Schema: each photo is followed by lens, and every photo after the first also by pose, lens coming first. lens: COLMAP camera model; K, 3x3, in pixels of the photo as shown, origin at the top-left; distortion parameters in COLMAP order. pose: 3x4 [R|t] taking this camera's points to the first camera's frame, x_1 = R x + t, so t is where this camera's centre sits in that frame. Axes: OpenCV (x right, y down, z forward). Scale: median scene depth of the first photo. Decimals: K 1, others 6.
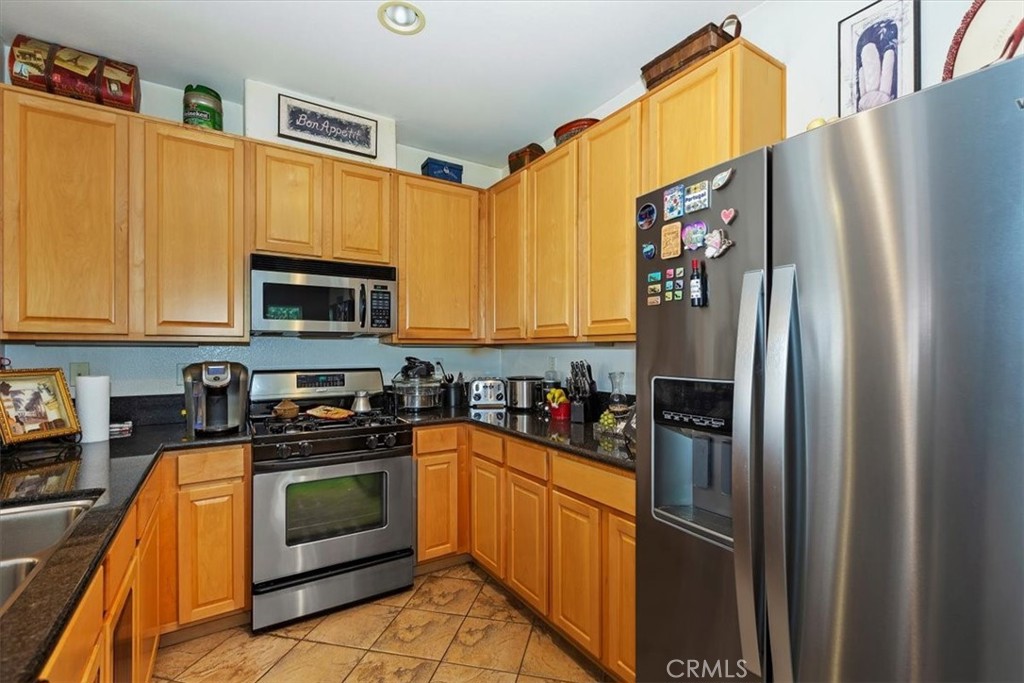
lens RADIAL K [[454.7, 0, 515.2], [0, 454.7, 349.5], [0, 0, 1]] dist [0.001466, 0.000109]
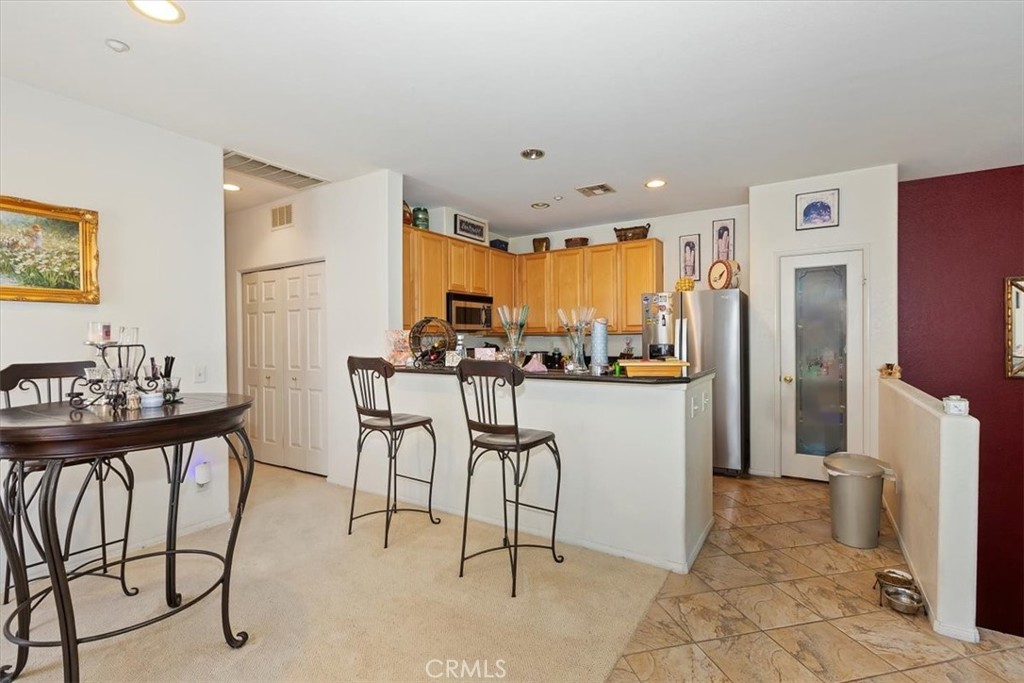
lens RADIAL K [[461.7, 0, 511.0], [0, 461.7, 343.5], [0, 0, 1]] dist [-0.000181, 0.000219]
pose [[0.911041, -0.013965, 0.412079, -1.133443], [0.008476, 0.999849, 0.015144, -0.006756], [-0.412228, -0.010304, 0.911022, -0.979237]]
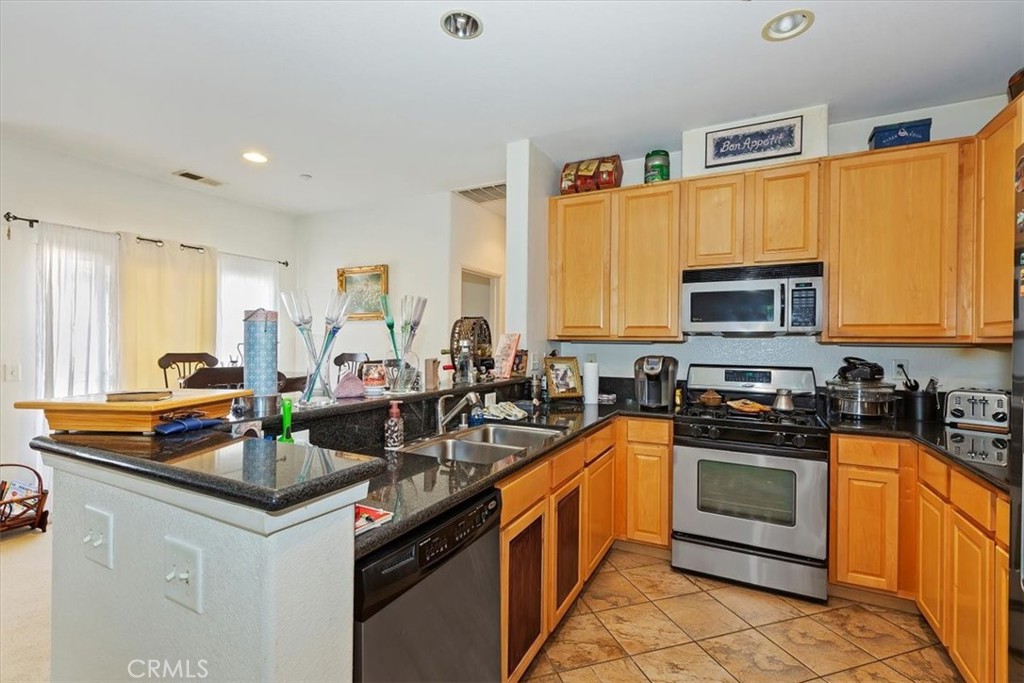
lens RADIAL K [[458.6, 0, 512.0], [0, 458.6, 341.5], [0, 0, 1]] dist [0.000475, 0.000209]
pose [[0.500346, 0.003017, -0.865820, 0.262572], [-0.009408, 0.999954, -0.001952, -0.007866], [0.865775, 0.009122, 0.500351, -0.036422]]
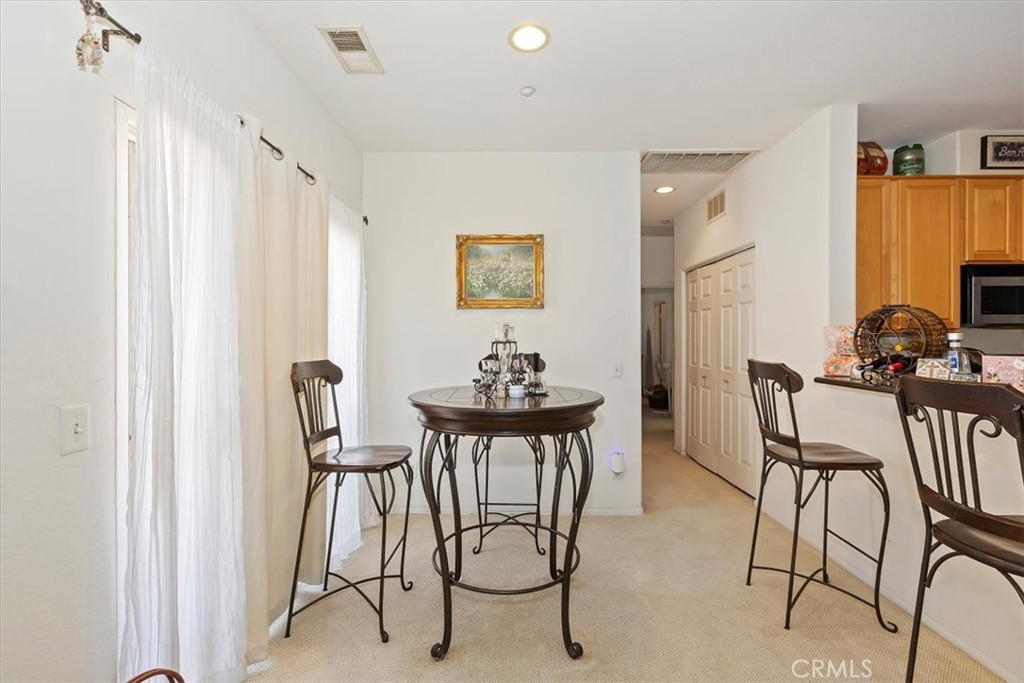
lens RADIAL K [[451.3, 0, 513.9], [0, 451.3, 338.2], [0, 0, 1]] dist [-0.000769, -0.000778]
pose [[0.837255, -0.001867, -0.546810, -0.911579], [0.002974, 0.999995, 0.001140, -0.005053], [0.546805, -0.002581, 0.837256, -0.743150]]
